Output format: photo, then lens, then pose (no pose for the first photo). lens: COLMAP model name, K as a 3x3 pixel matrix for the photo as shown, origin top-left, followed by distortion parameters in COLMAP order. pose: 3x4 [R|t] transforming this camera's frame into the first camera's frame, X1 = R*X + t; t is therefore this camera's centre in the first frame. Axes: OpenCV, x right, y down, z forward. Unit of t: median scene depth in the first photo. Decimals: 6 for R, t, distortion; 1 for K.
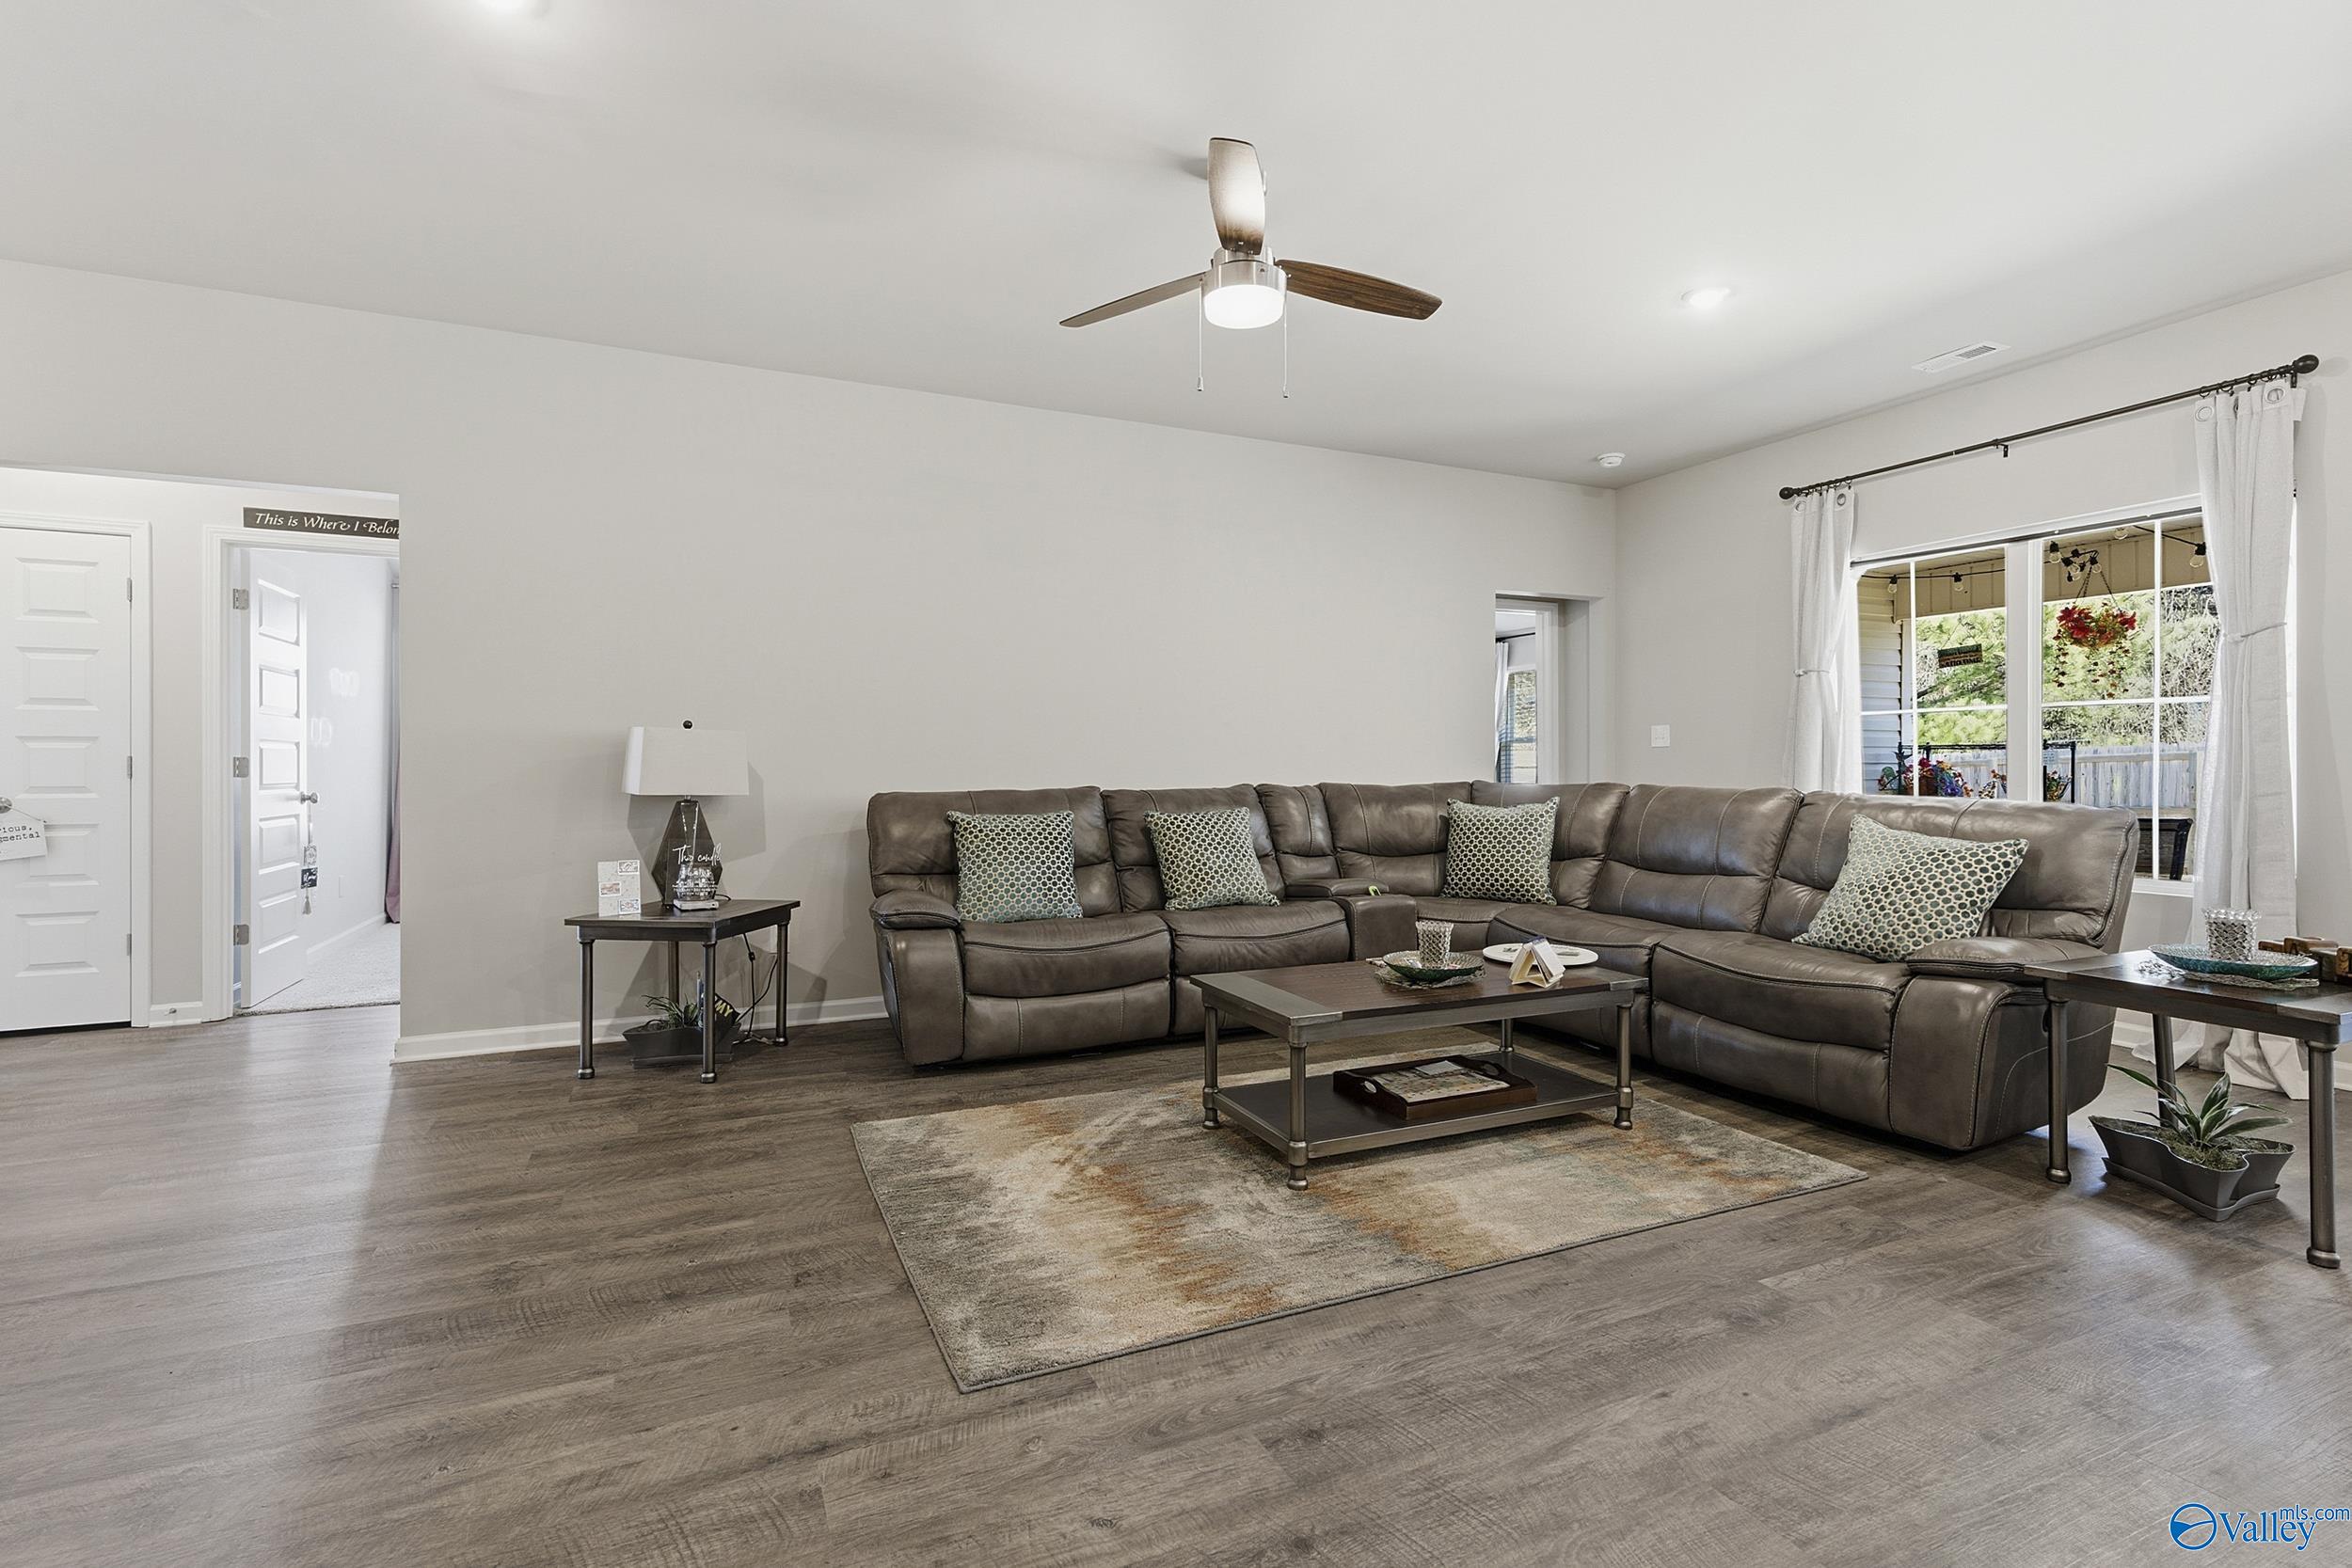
lens RADIAL K [[1070.1, 0, 1168.3], [0, 1070.1, 774.1], [0, 0, 1]] dist [0.002597, -0.000969]
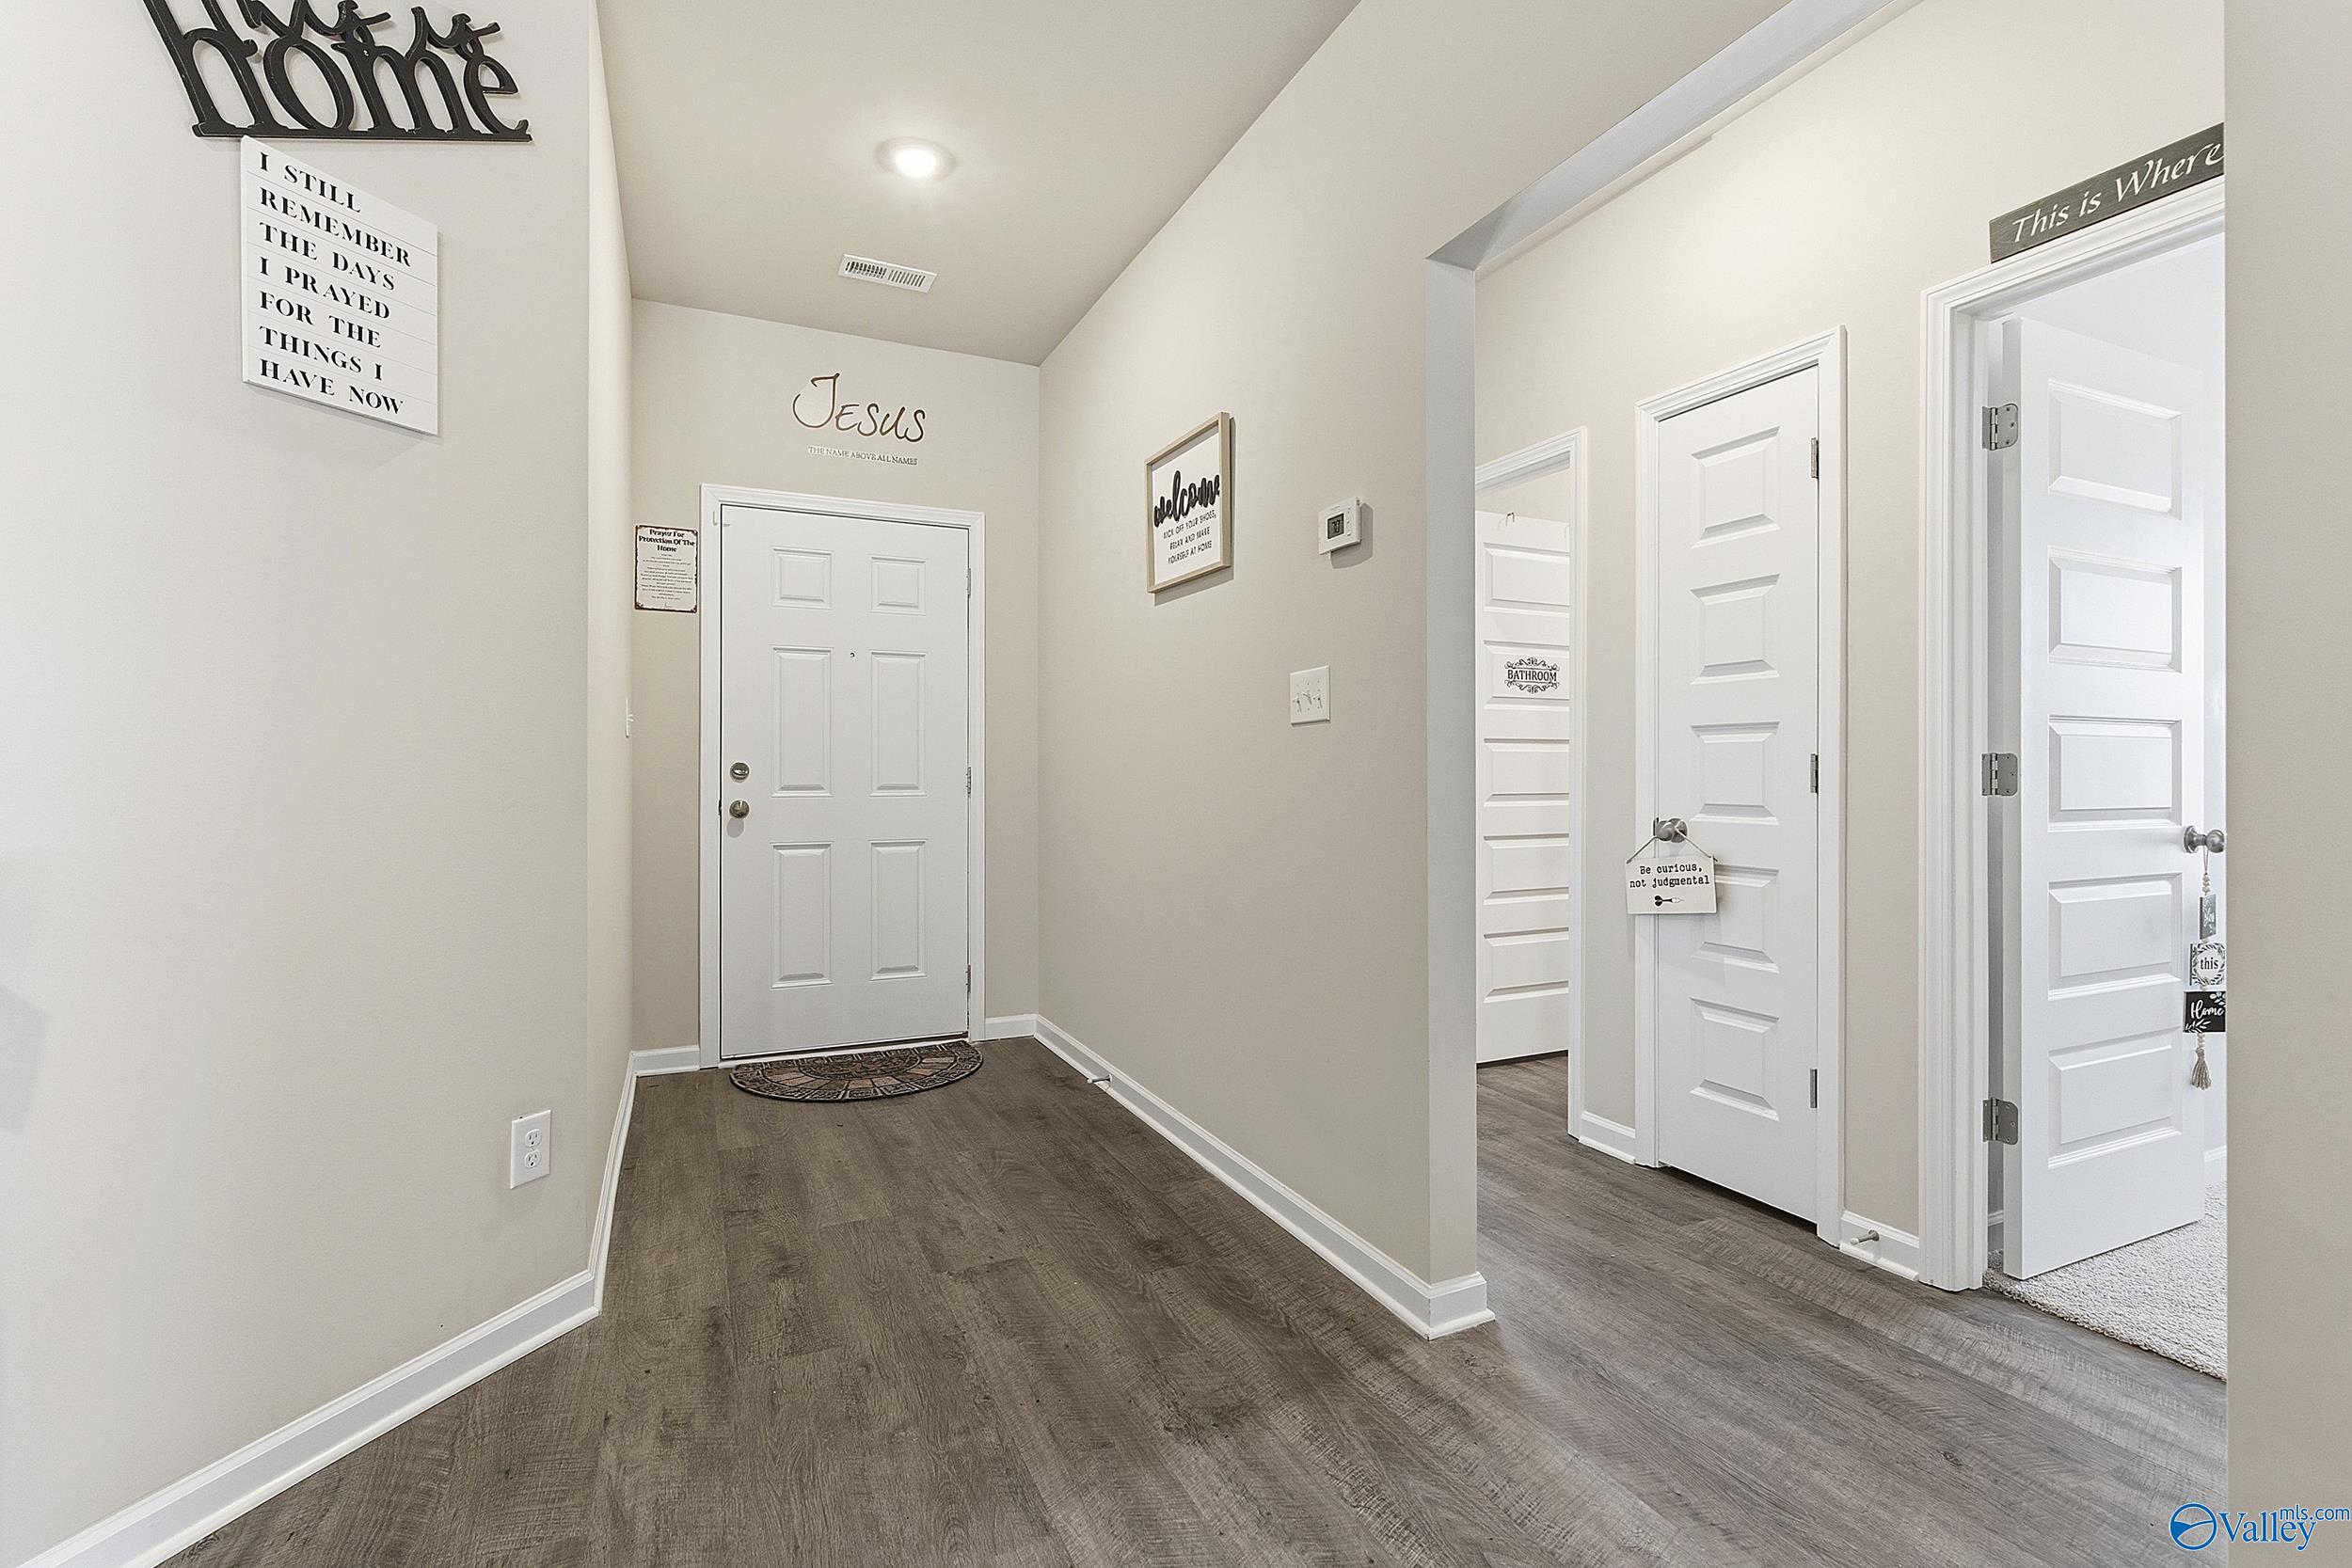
lens RADIAL K [[1070.1, 0, 1196.9], [0, 1070.1, 772.4], [0, 0, 1]] dist [0.002597, -0.000969]
pose [[0.013184, -0.005466, -0.999898, -0.397833], [-0.008848, 0.999945, -0.005582, -0.000912], [0.999874, 0.008920, 0.013135, 0.647351]]
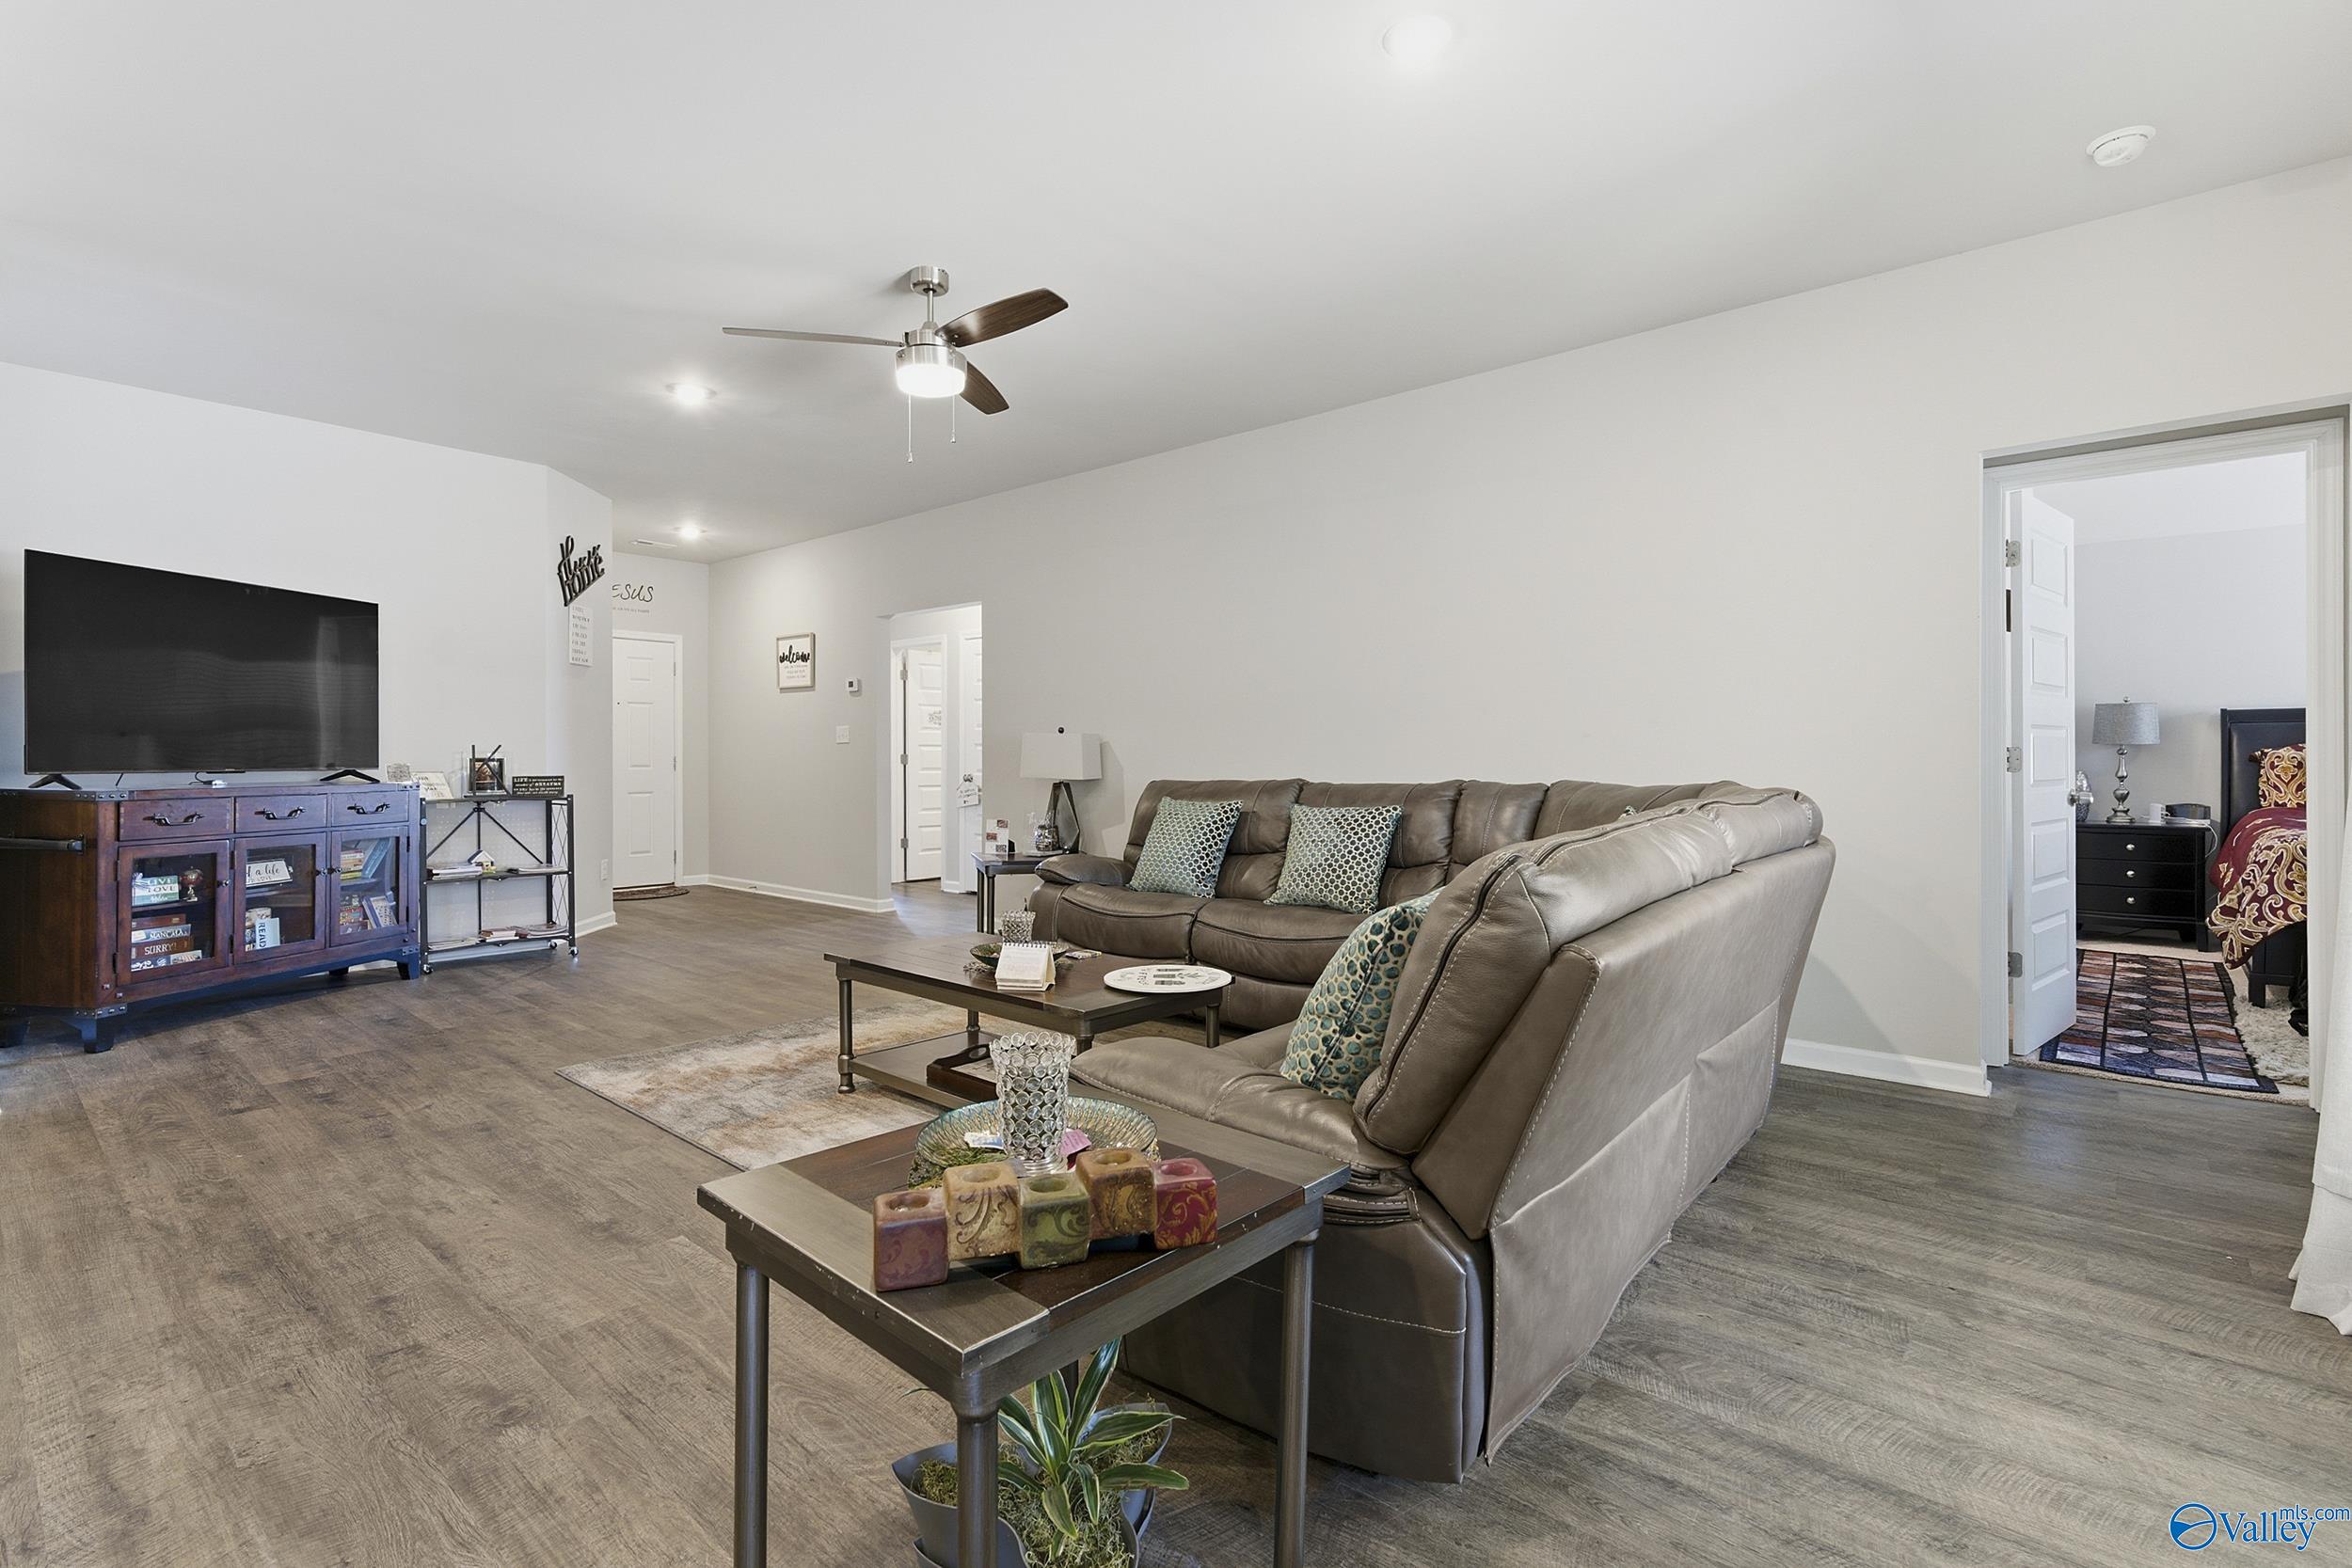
lens RADIAL K [[1070.1, 0, 1175.0], [0, 1070.1, 747.2], [0, 0, 1]] dist [0.002597, -0.000969]
pose [[0.426902, -0.007225, -0.904269, 0.822860], [-0.015178, 0.999770, -0.015154, -0.003017], [0.904171, 0.020194, 0.426694, 0.464467]]
